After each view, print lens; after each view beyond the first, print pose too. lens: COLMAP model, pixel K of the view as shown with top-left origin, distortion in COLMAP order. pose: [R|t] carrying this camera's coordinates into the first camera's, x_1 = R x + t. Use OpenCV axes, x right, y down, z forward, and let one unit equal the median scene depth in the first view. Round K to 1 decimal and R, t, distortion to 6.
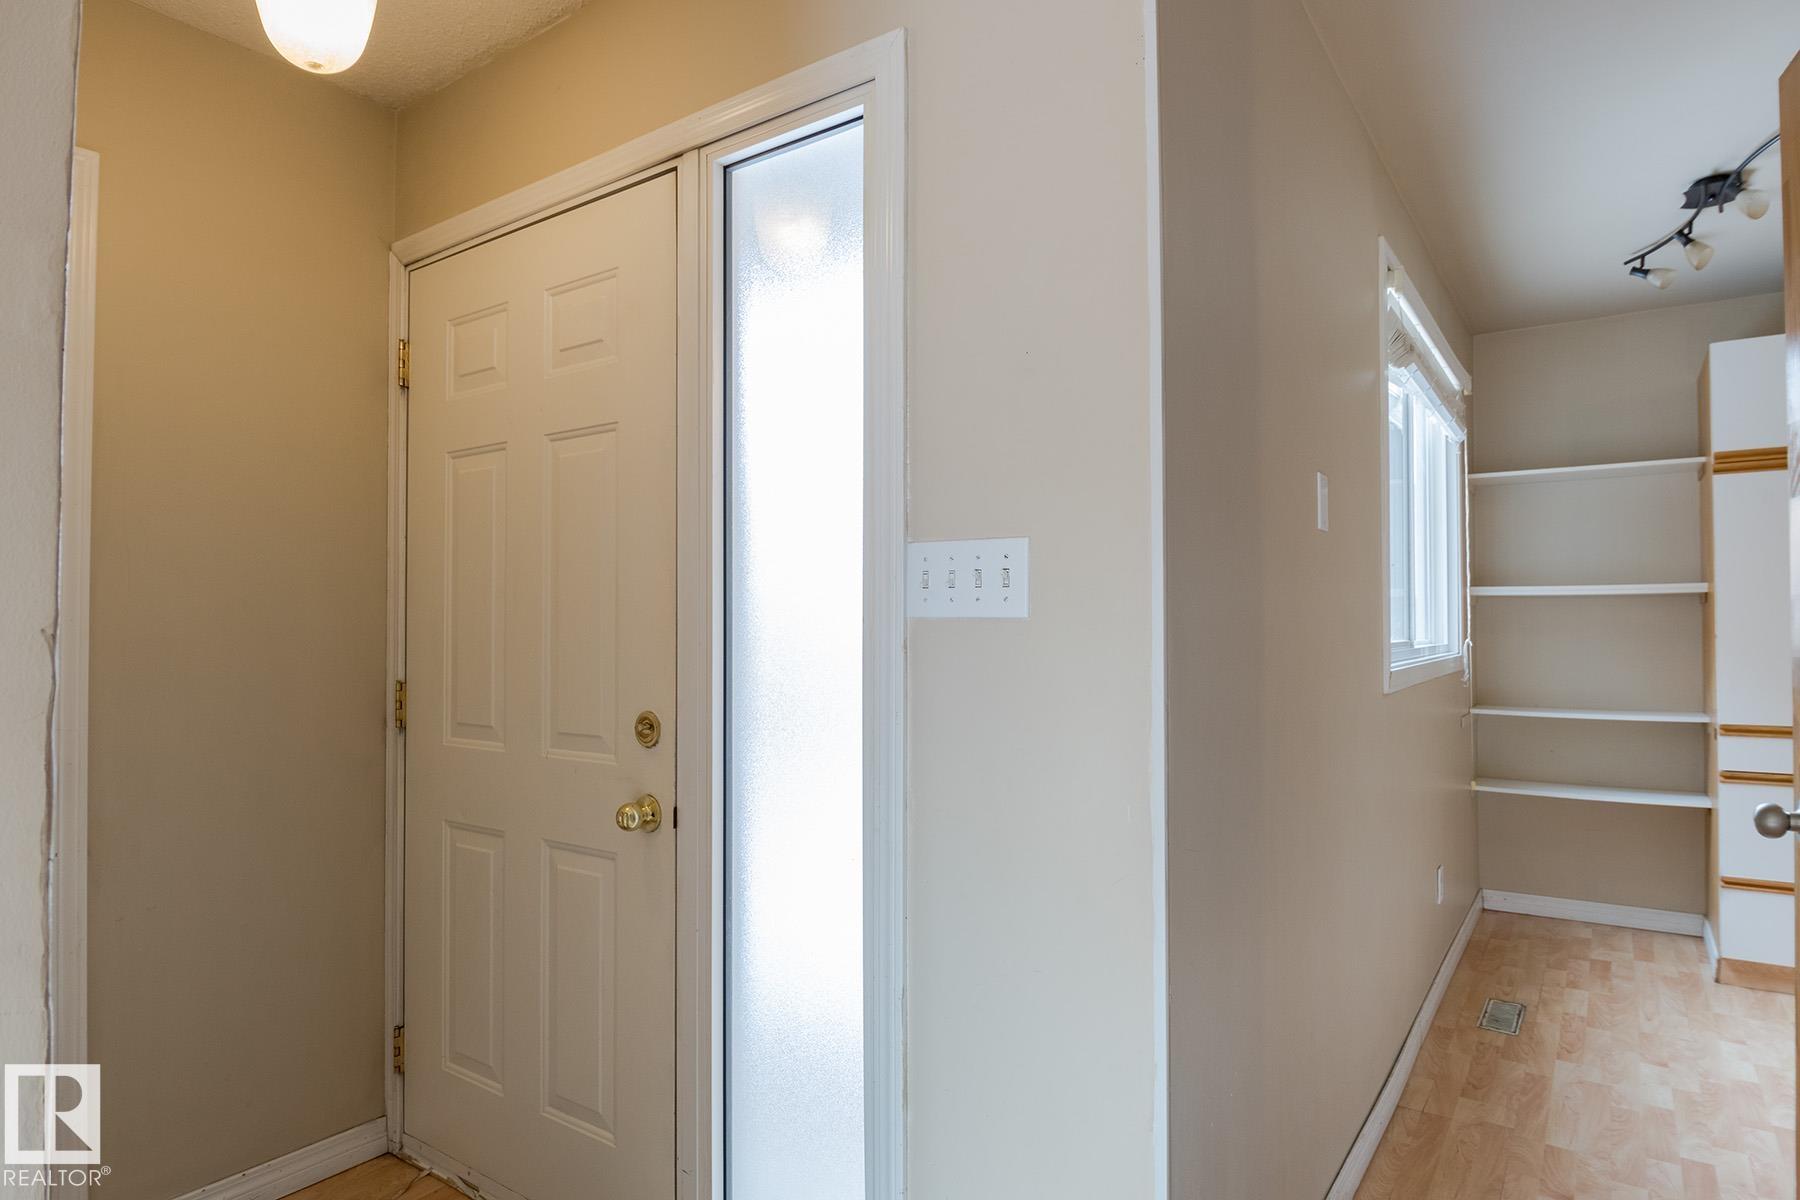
lens RADIAL K [[1018.3, 0, 900.0], [0, 1018.3, 600.0], [0, 0, 1]] dist [0.000170, -0.000370]
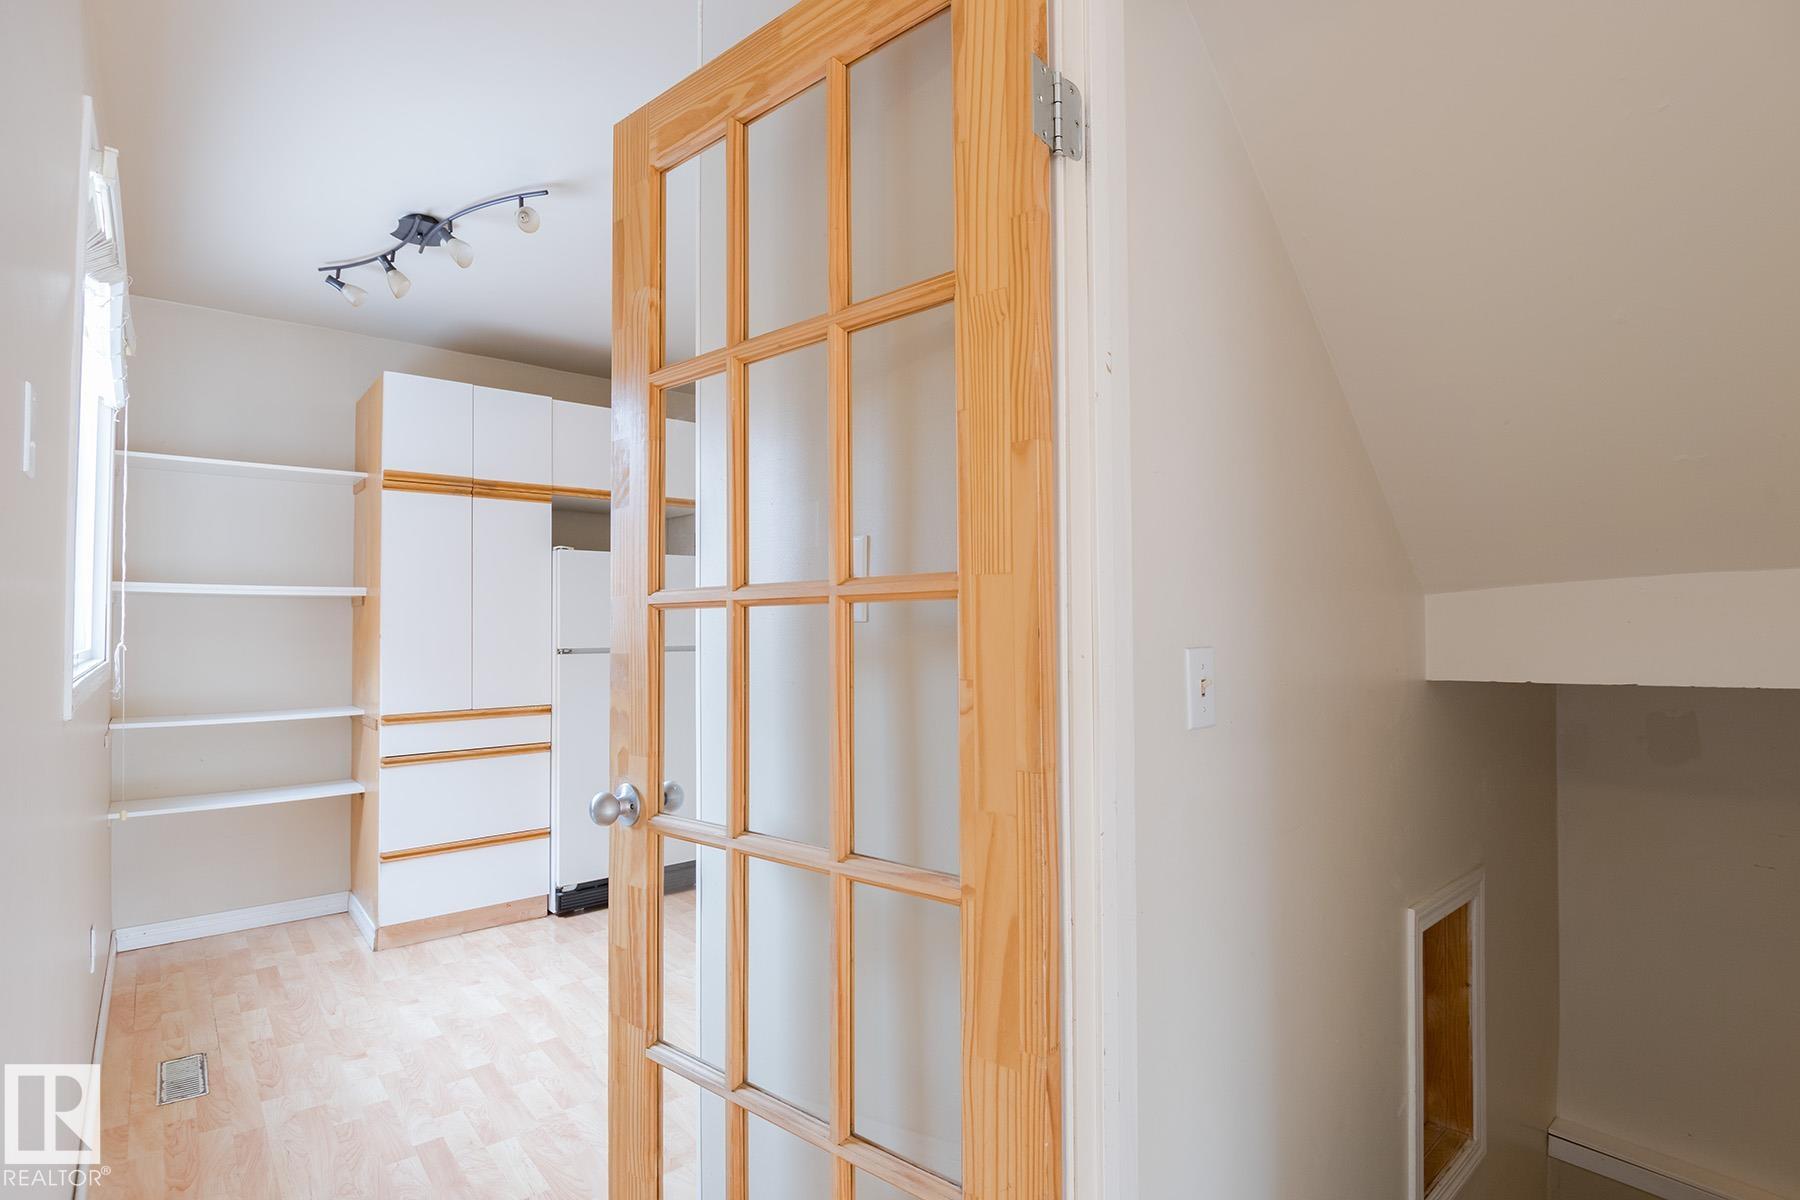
lens RADIAL K [[908.7, 0, 905.8], [0, 908.7, 604.8], [0, 0, 1]] dist [0.013121, -0.010055]
pose [[0.274498, 0.020526, 0.961369, 0.005971], [-0.023233, 0.999622, -0.014709, 0.003275], [-0.961307, -0.018298, 0.274871, 0.187045]]
